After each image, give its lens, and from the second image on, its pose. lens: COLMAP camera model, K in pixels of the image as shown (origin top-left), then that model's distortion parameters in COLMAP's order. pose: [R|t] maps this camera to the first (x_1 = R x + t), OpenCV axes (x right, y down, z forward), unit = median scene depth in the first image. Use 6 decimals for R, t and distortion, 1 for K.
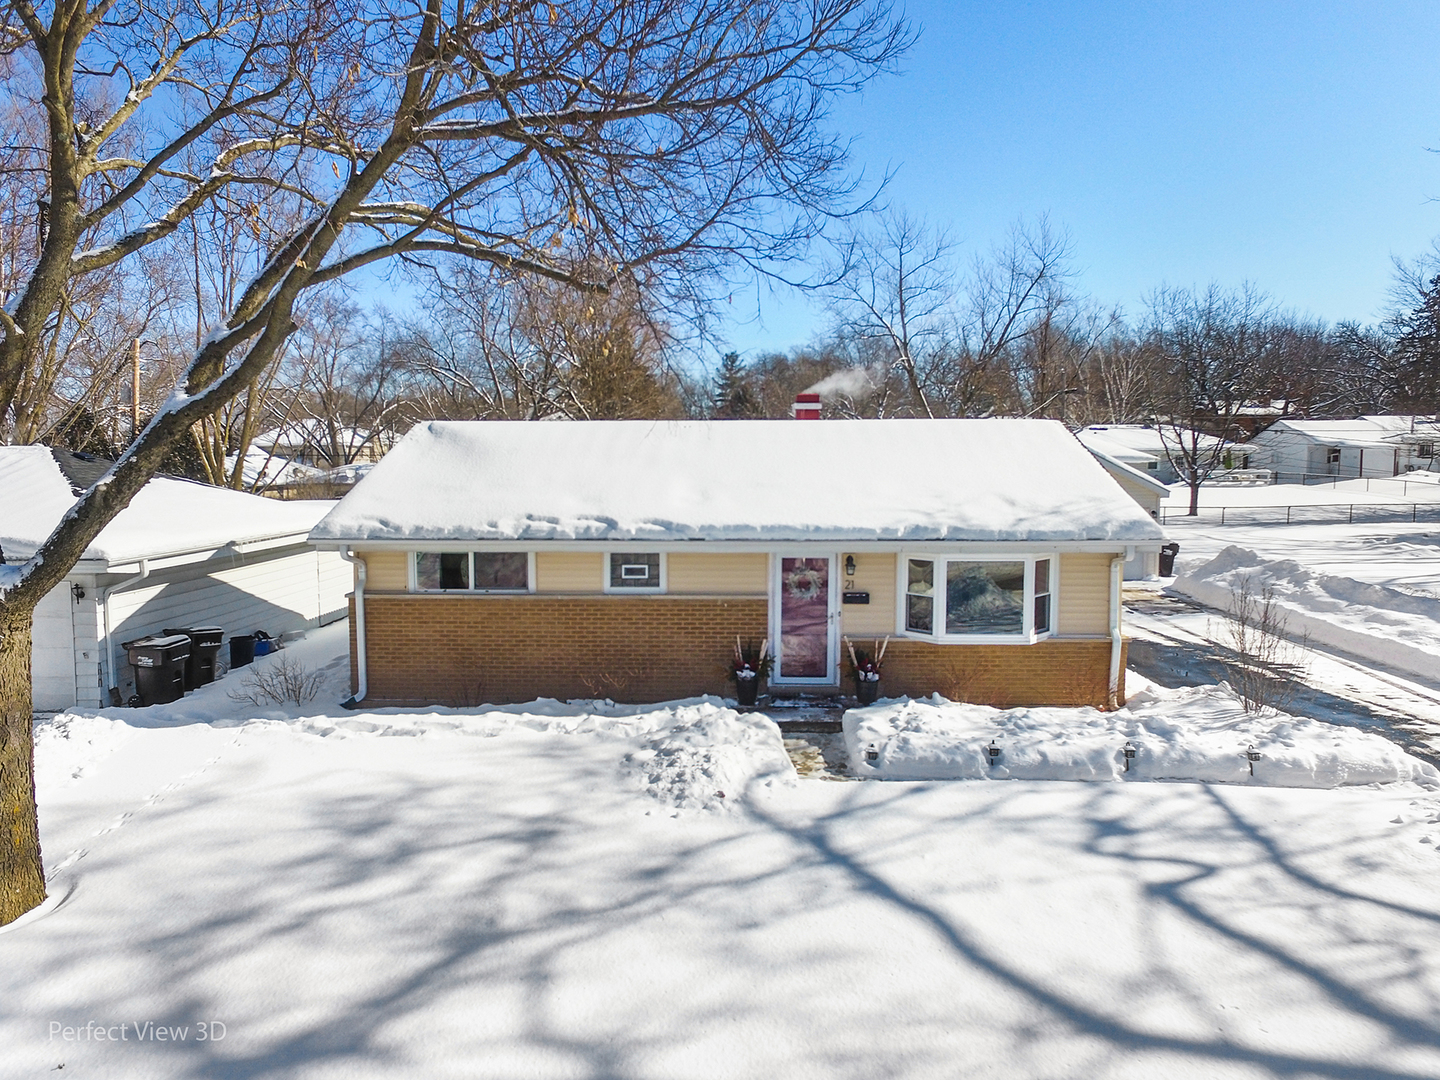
lens RADIAL K [[954.8, 0, 726.7], [0, 954.8, 538.3], [0, 0, 1]] dist [-0.006516, 0.014259]
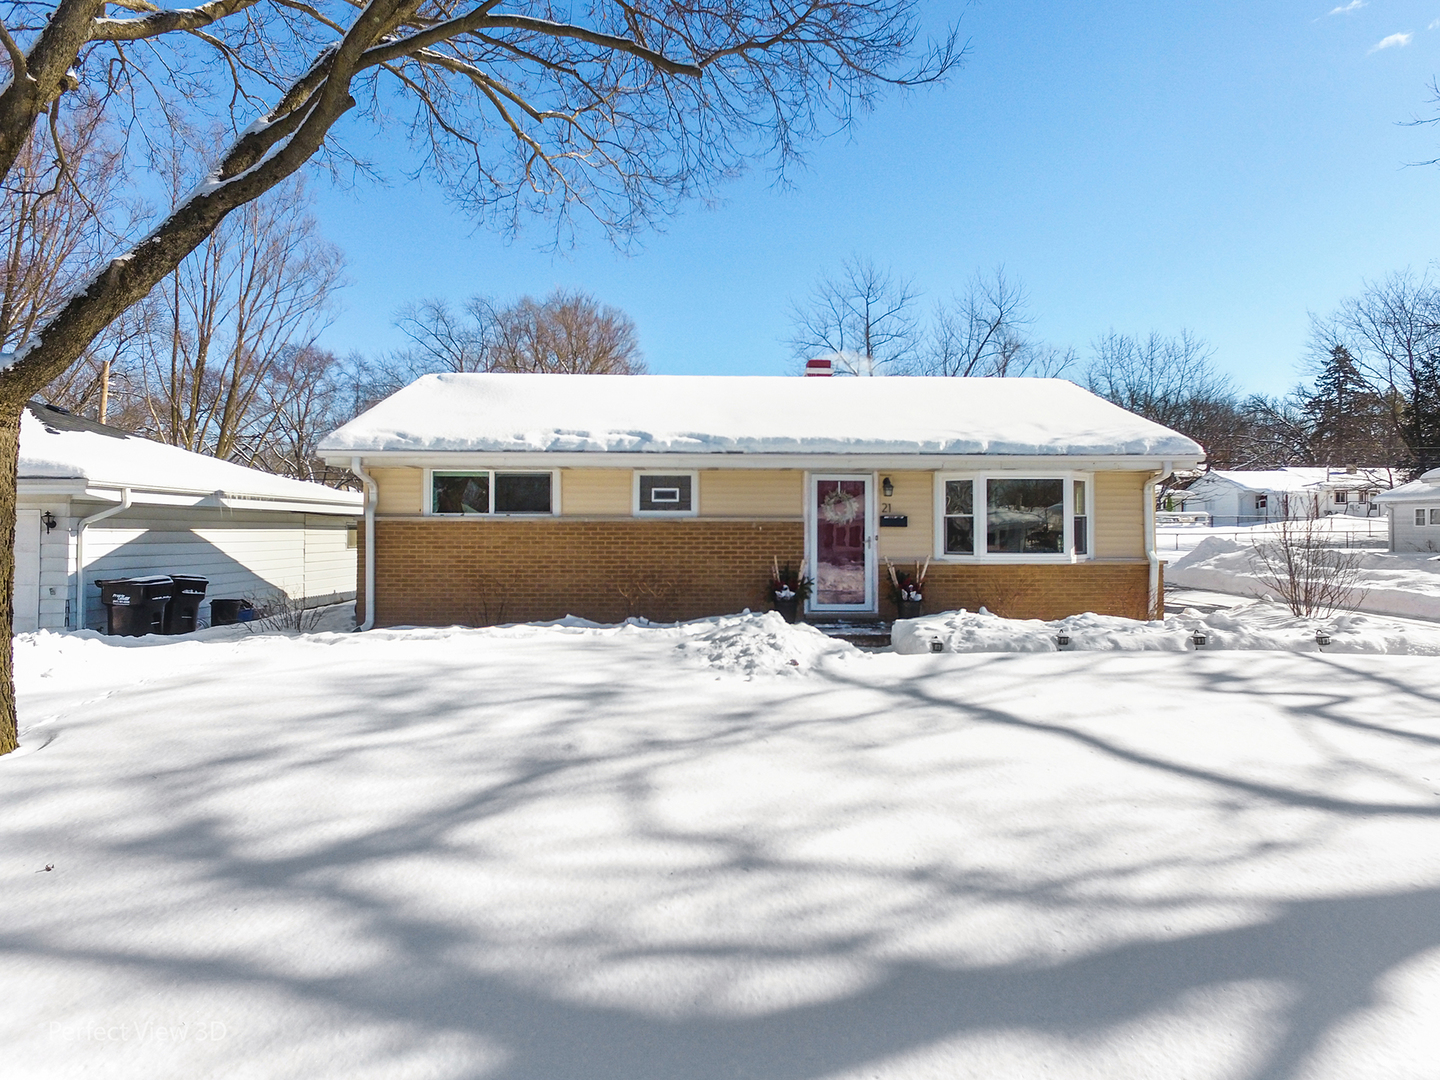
lens RADIAL K [[911.7, 0, 750.2], [0, 911.7, 529.9], [0, 0, 1]] dist [-0.002433, 0.010856]
pose [[0.997003, 0.003676, 0.077279, -0.085722], [0.003581, 0.995607, -0.093561, 0.163693], [-0.077283, 0.093558, 0.992610, 0.089268]]
